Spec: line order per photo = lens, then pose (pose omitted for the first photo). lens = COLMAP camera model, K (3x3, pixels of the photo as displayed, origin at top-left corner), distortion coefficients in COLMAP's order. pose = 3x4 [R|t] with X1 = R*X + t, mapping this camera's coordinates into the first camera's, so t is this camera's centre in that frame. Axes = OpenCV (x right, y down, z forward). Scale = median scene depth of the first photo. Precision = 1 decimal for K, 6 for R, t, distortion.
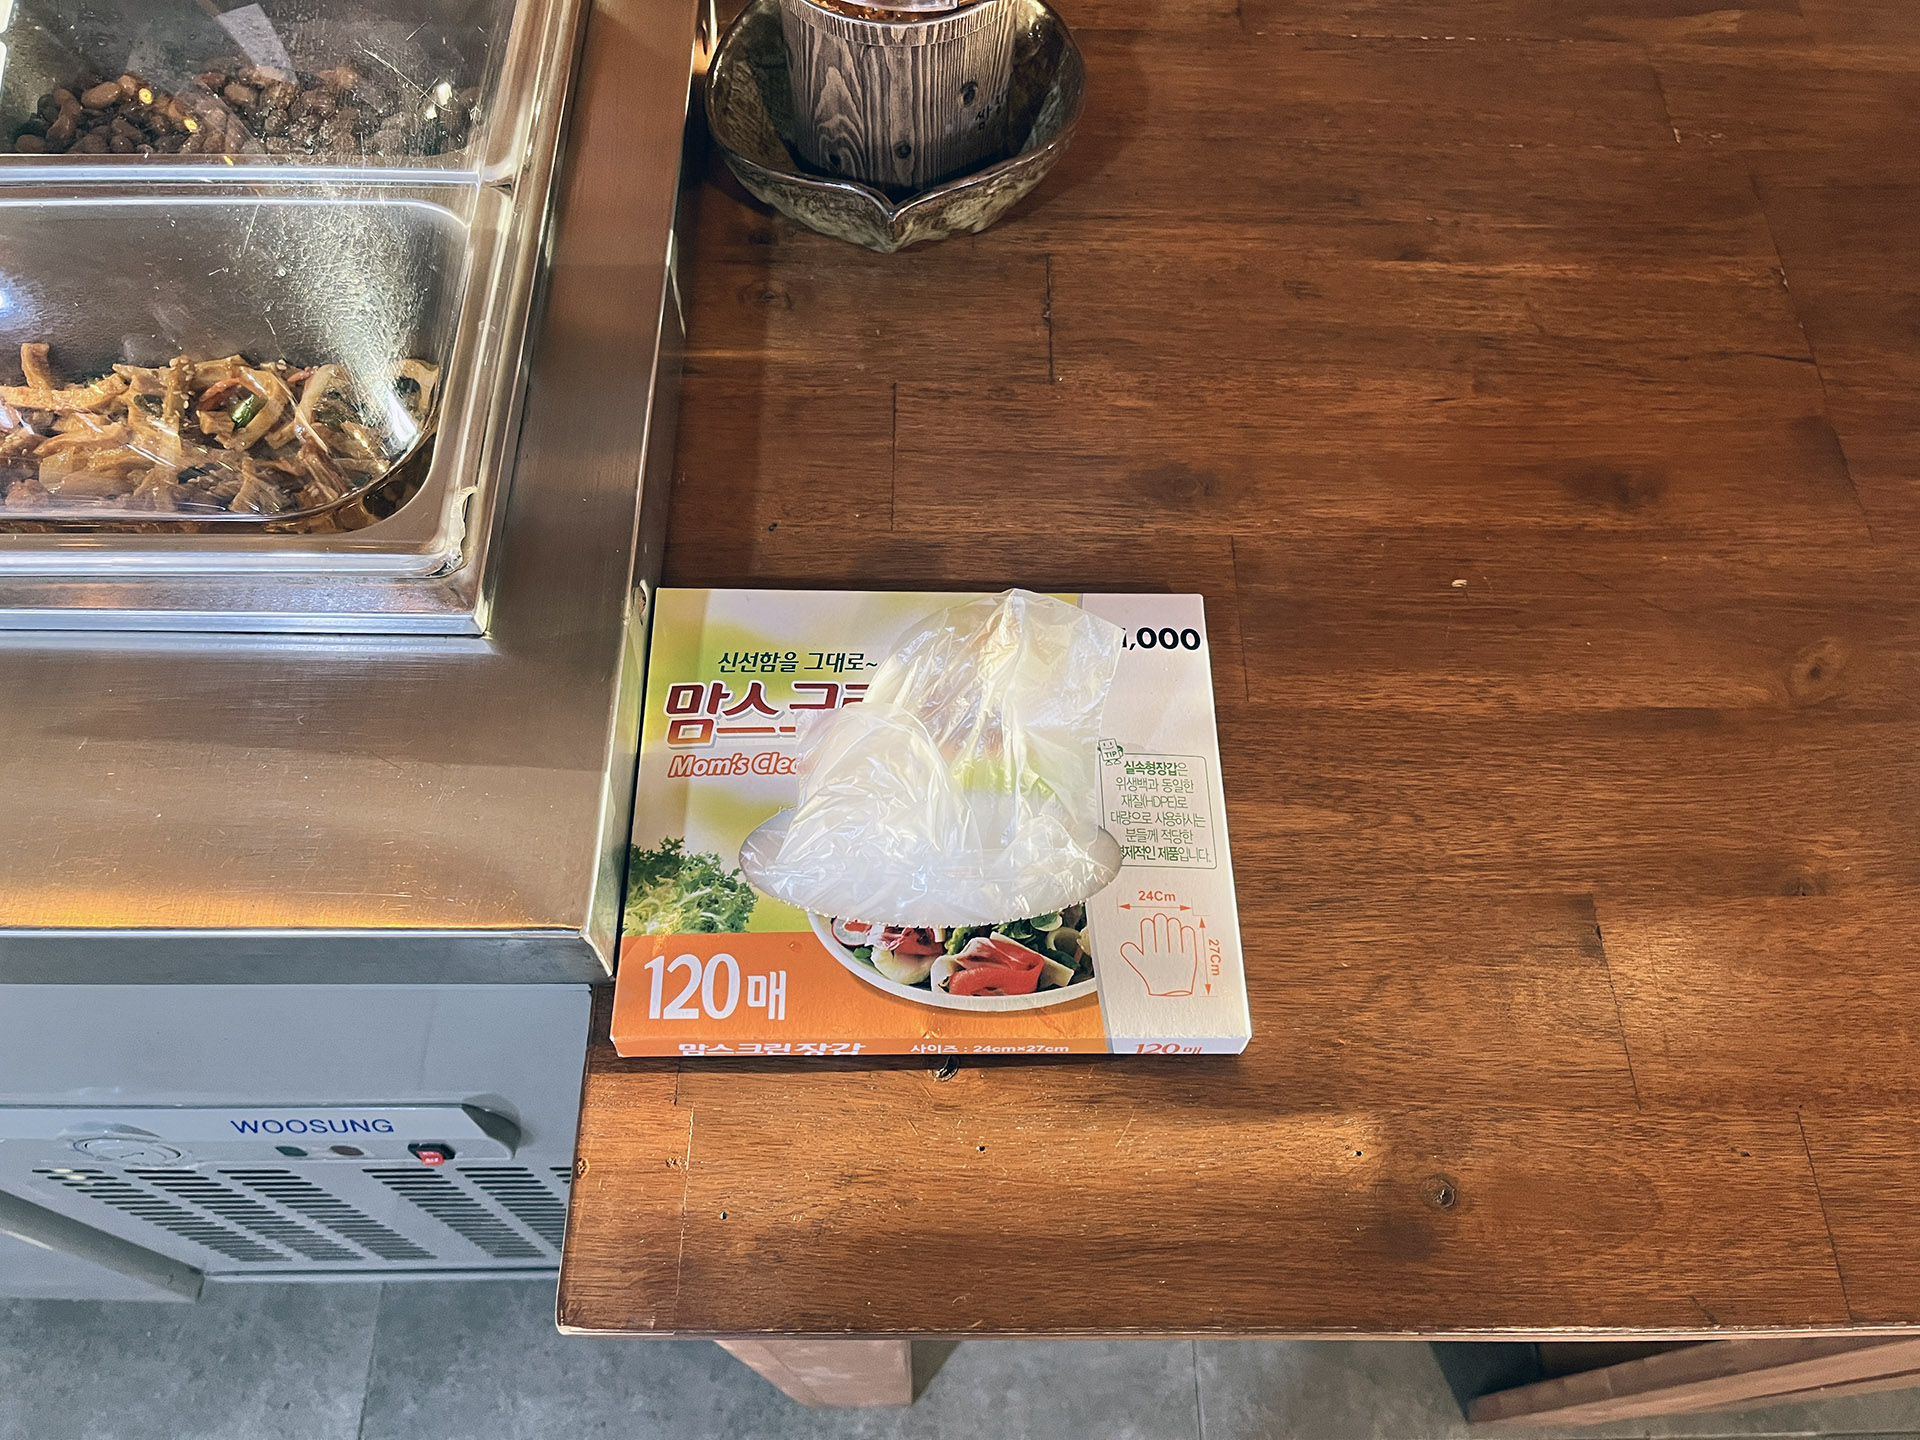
lens RADIAL K [[1480.3, 0, 960.0], [0, 1480.3, 720.0], [0, 0, 1]] dist [0.063039, -0.098557]
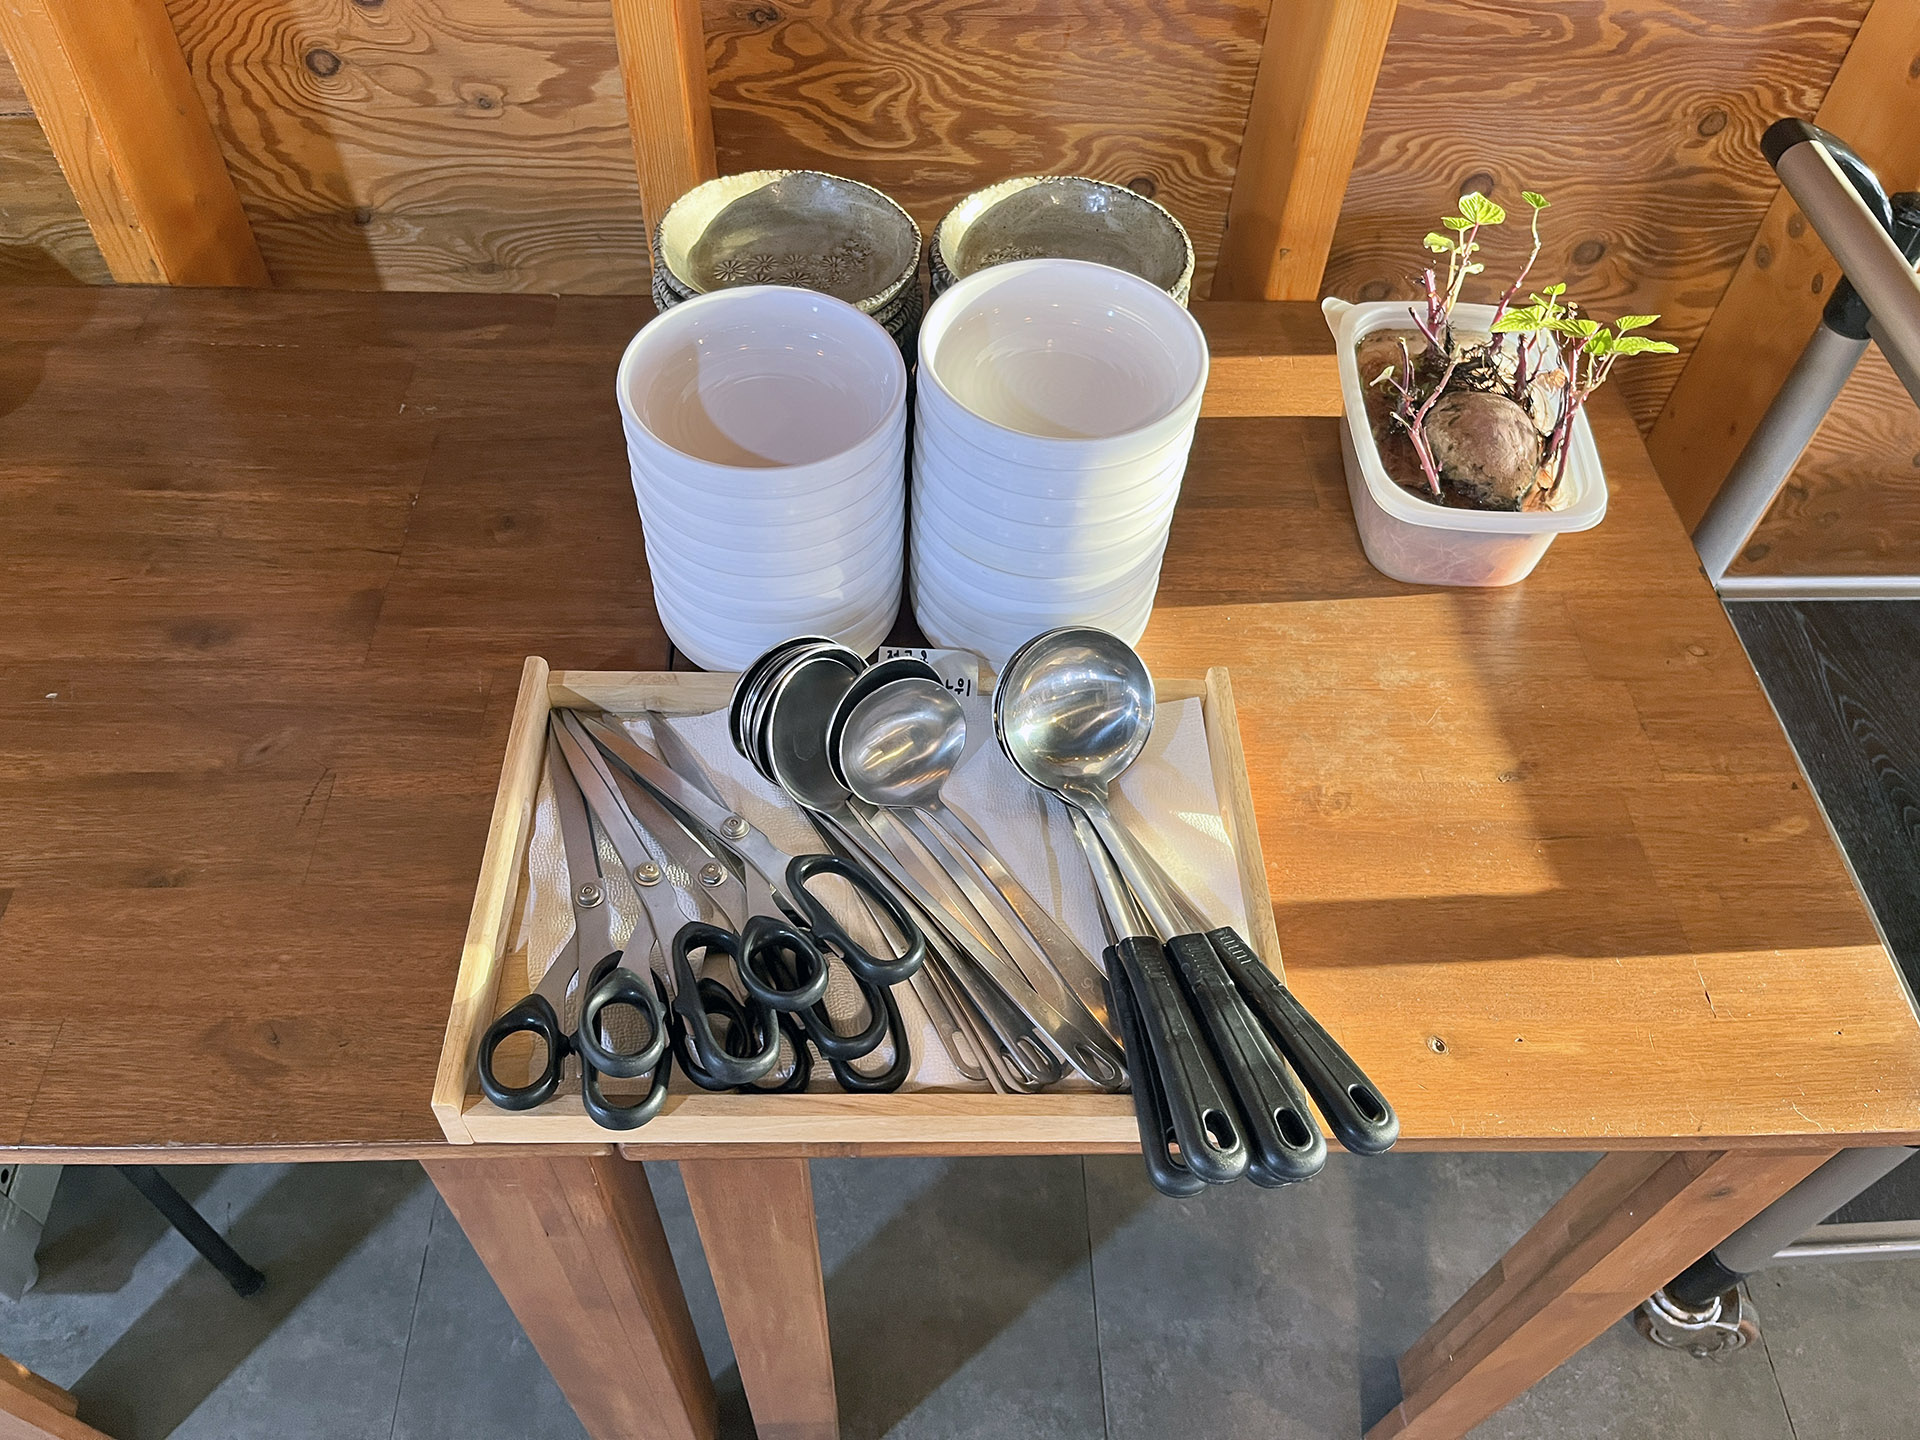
lens RADIAL K [[1480.3, 0, 960.0], [0, 1480.3, 720.0], [0, 0, 1]] dist [0.063039, -0.098557]
pose [[0.999677, -0.012178, 0.022313, 1.175863], [0.015917, 0.984276, -0.175921, 0.201530], [-0.019820, 0.176219, 0.984151, -0.453065]]
